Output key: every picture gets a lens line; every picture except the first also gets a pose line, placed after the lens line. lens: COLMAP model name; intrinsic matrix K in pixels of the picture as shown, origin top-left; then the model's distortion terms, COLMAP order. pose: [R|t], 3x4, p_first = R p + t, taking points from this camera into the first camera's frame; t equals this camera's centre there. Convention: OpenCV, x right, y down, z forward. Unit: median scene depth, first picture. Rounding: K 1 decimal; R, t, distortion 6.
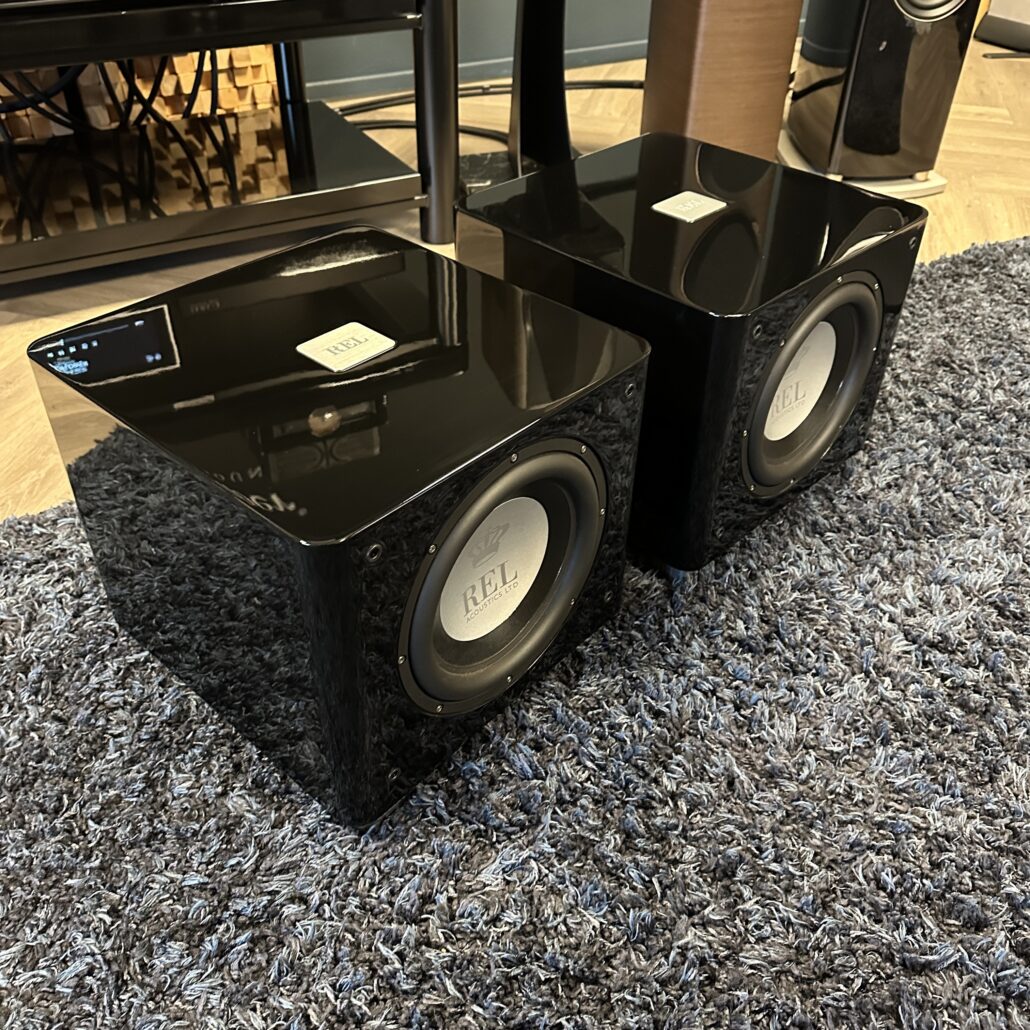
lens RADIAL K [[1015.3, 0, 516.7], [0, 1015.3, 516.6], [0, 0, 1]] dist [0.037244, 0.000000]
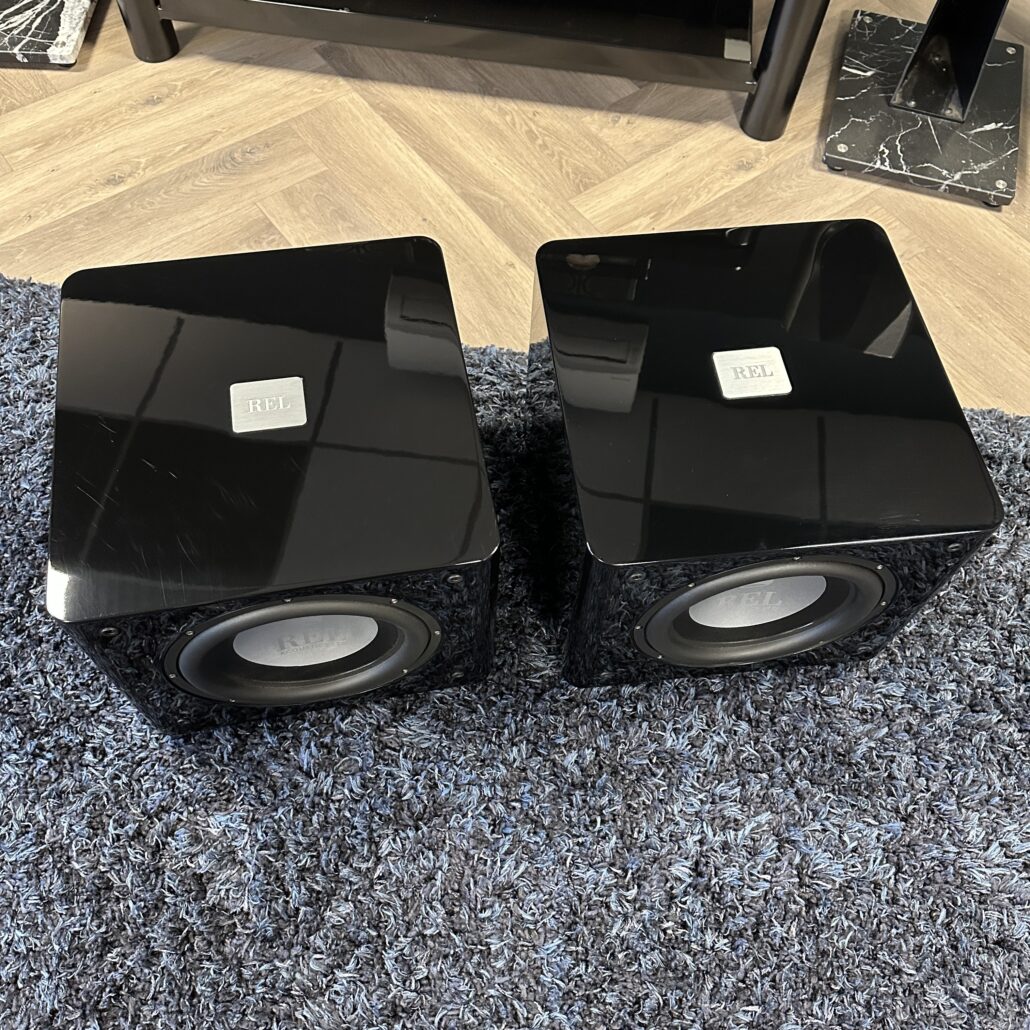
lens RADIAL K [[1015.3, 0, 514.3], [0, 1015.3, 511.8], [0, 0, 1]] dist [0.037244, 0.000000]
pose [[0.786120, 0.544479, -0.292503, 0.399468], [-0.395669, 0.806892, 0.438601, -0.628096], [0.474828, -0.229058, 0.849748, 0.150766]]
